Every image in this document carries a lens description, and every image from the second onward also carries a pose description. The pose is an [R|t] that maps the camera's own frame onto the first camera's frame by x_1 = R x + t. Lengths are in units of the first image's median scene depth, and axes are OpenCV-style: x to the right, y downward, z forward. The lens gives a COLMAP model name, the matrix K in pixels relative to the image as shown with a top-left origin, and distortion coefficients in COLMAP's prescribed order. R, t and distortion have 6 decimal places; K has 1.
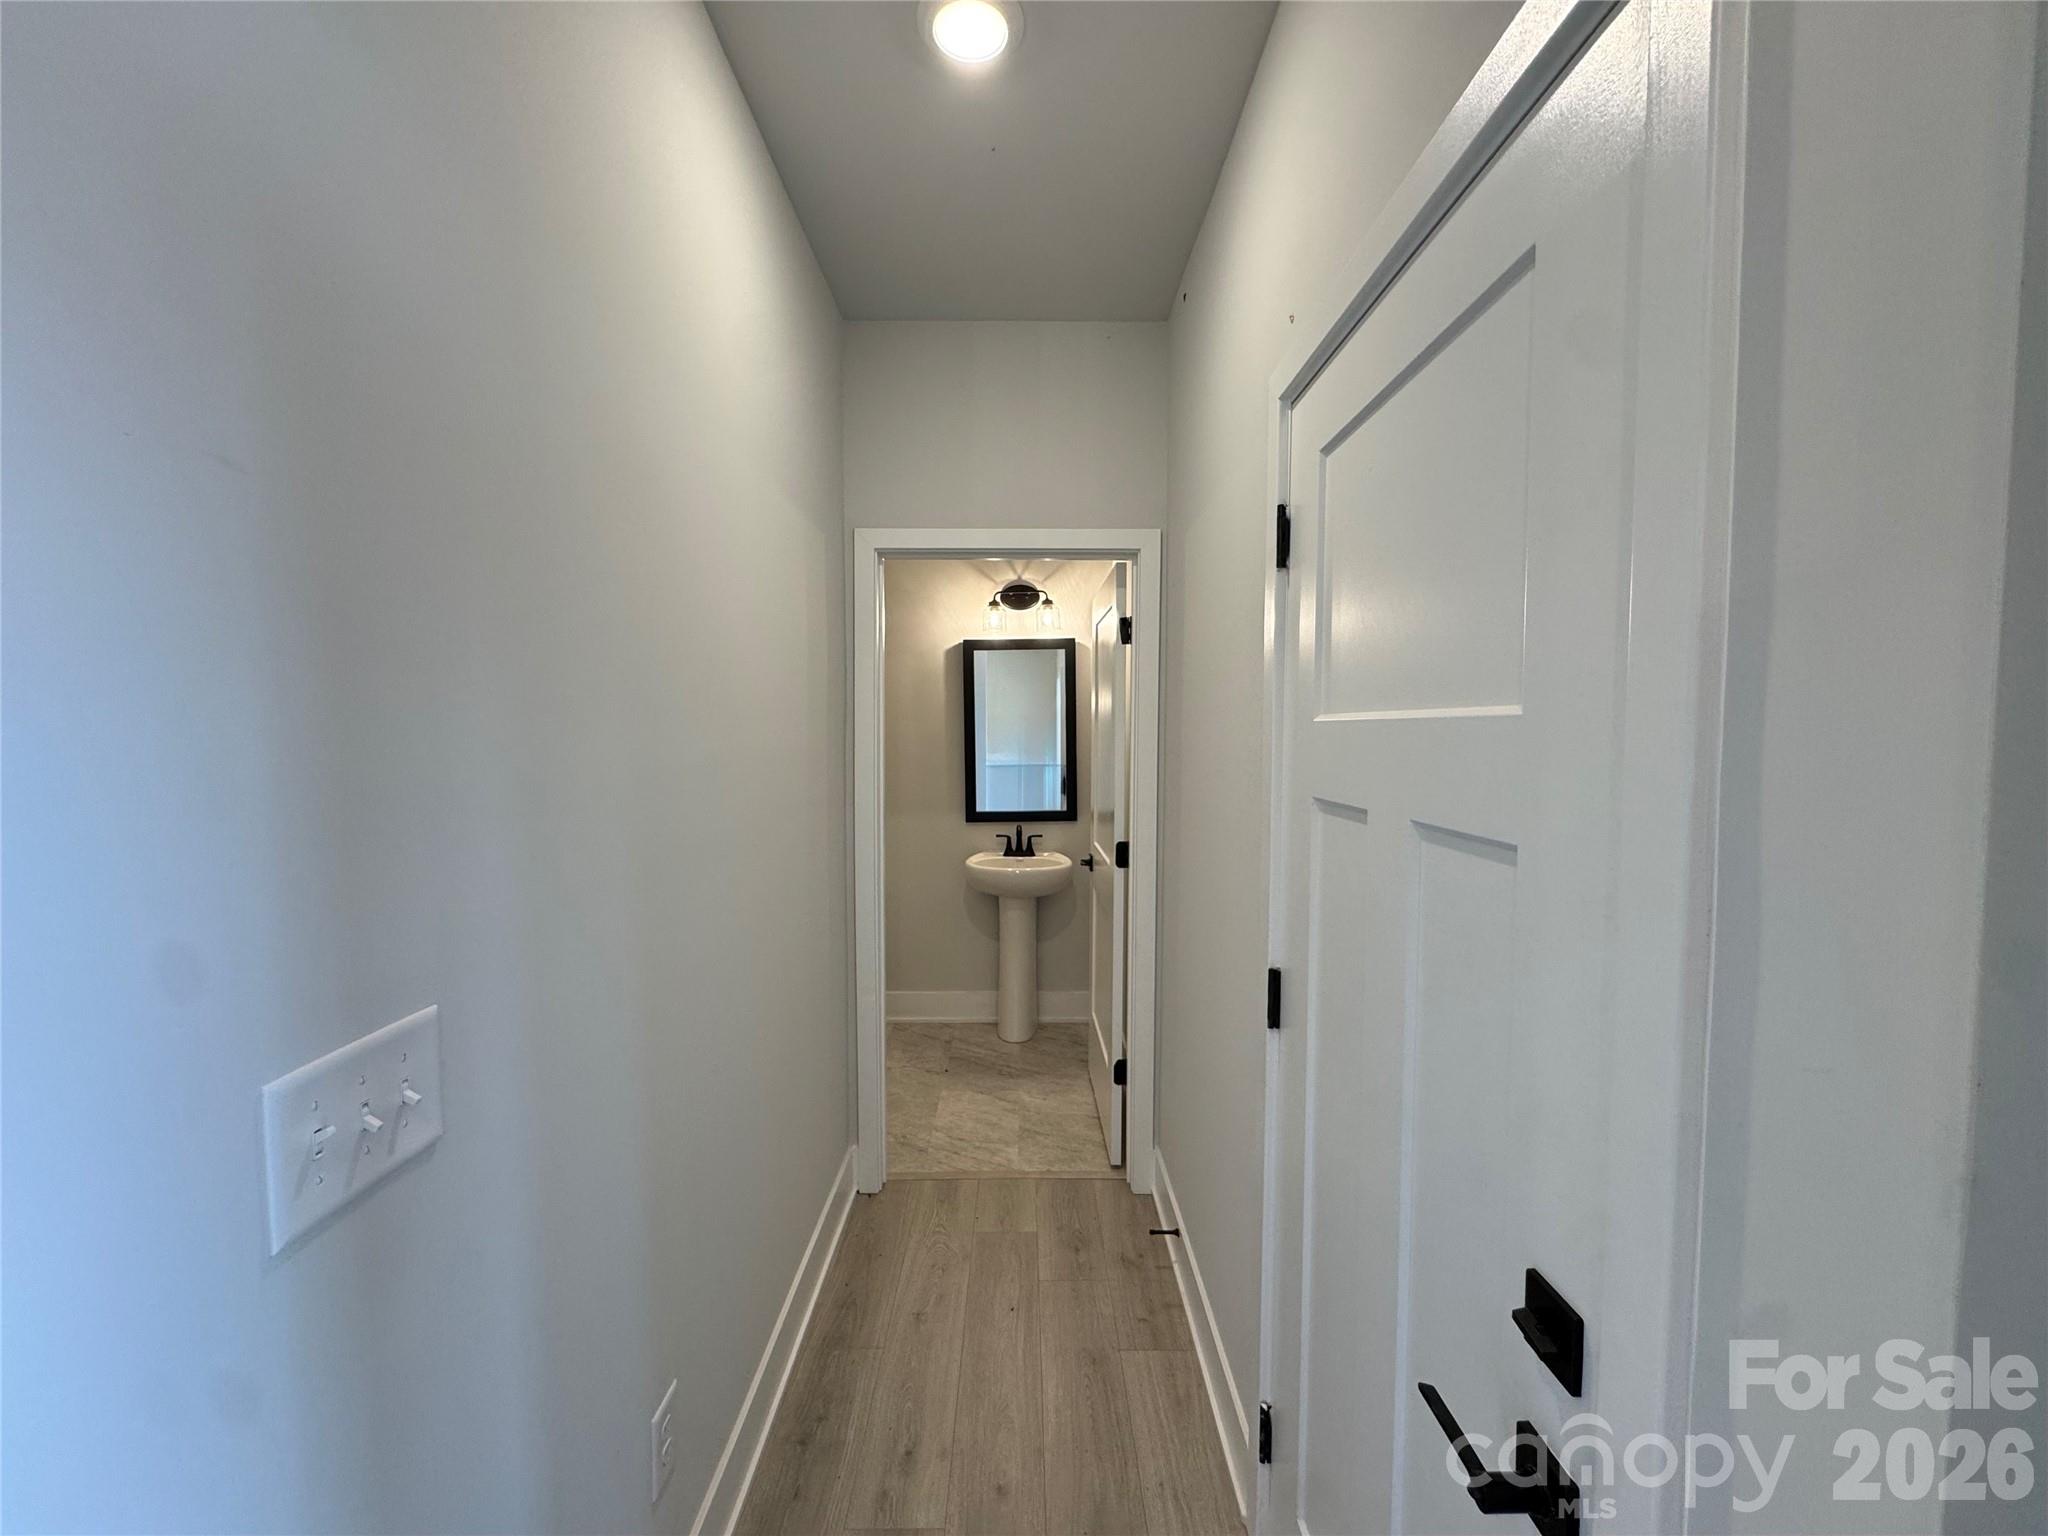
lens RADIAL K [[826.9, 0, 1024.9], [0, 826.9, 767.9], [0, 0, 1]] dist [0.000124, -0.000089]
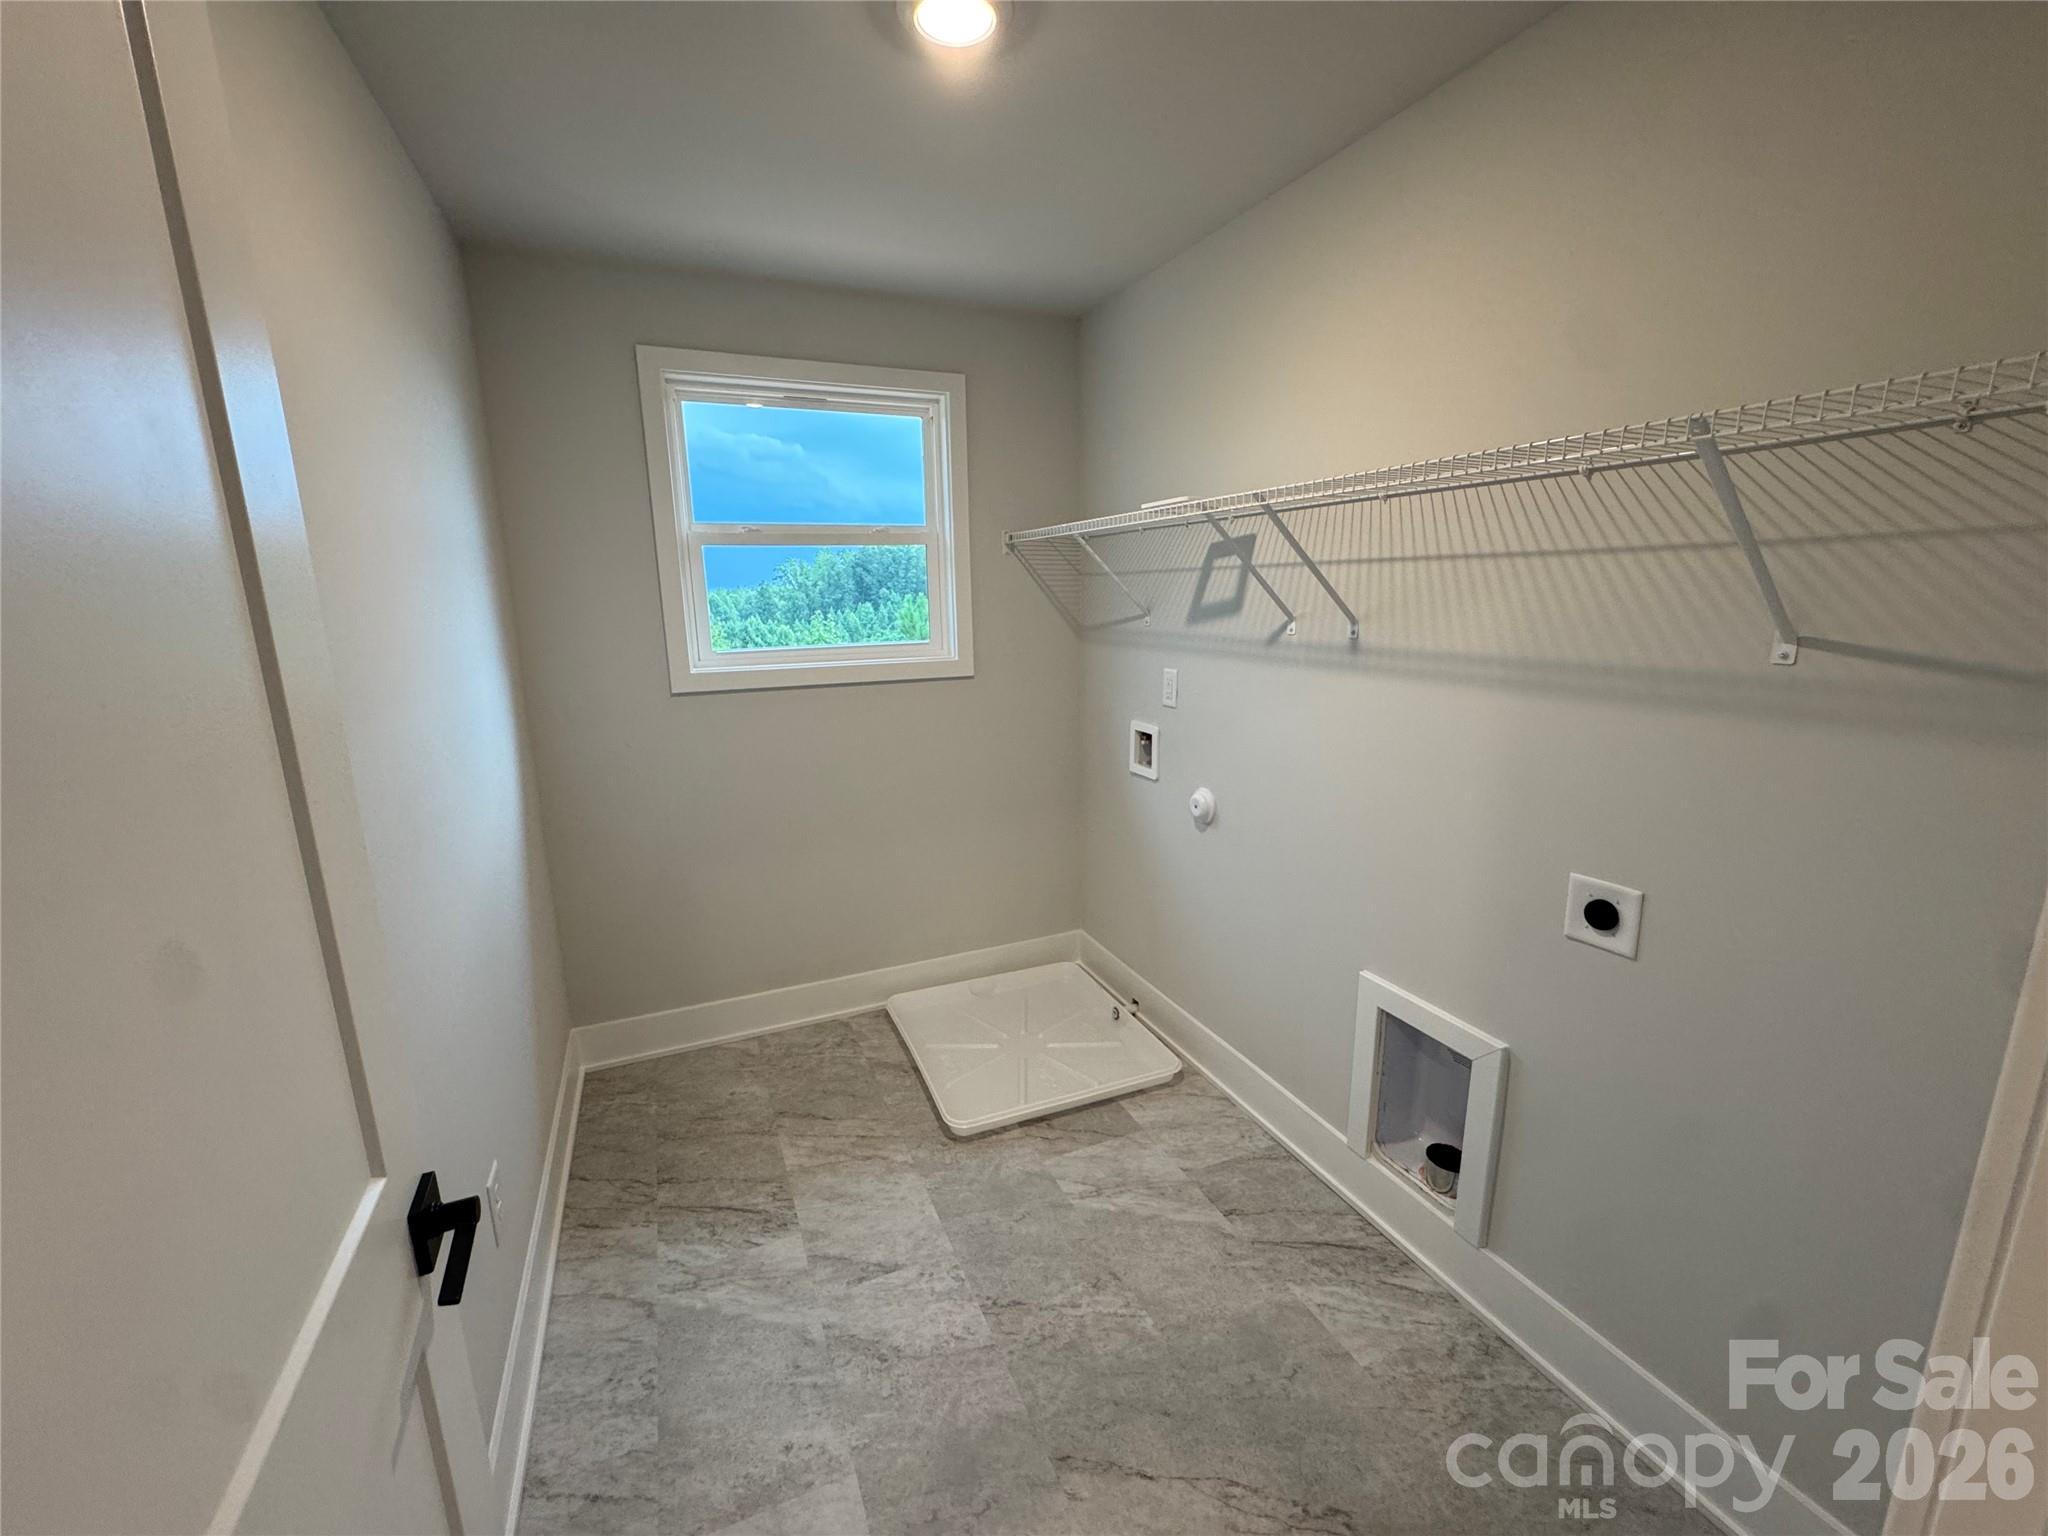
lens RADIAL K [[826.9, 0, 1024.0], [0, 826.9, 767.0], [0, 0, 1]] dist [0.000124, -0.000089]
pose [[-0.913032, 0.109015, -0.393049, 0.046197], [0.002100, 0.964865, 0.262736, -0.080711], [0.407882, 0.239061, -0.881182, 1.582708]]
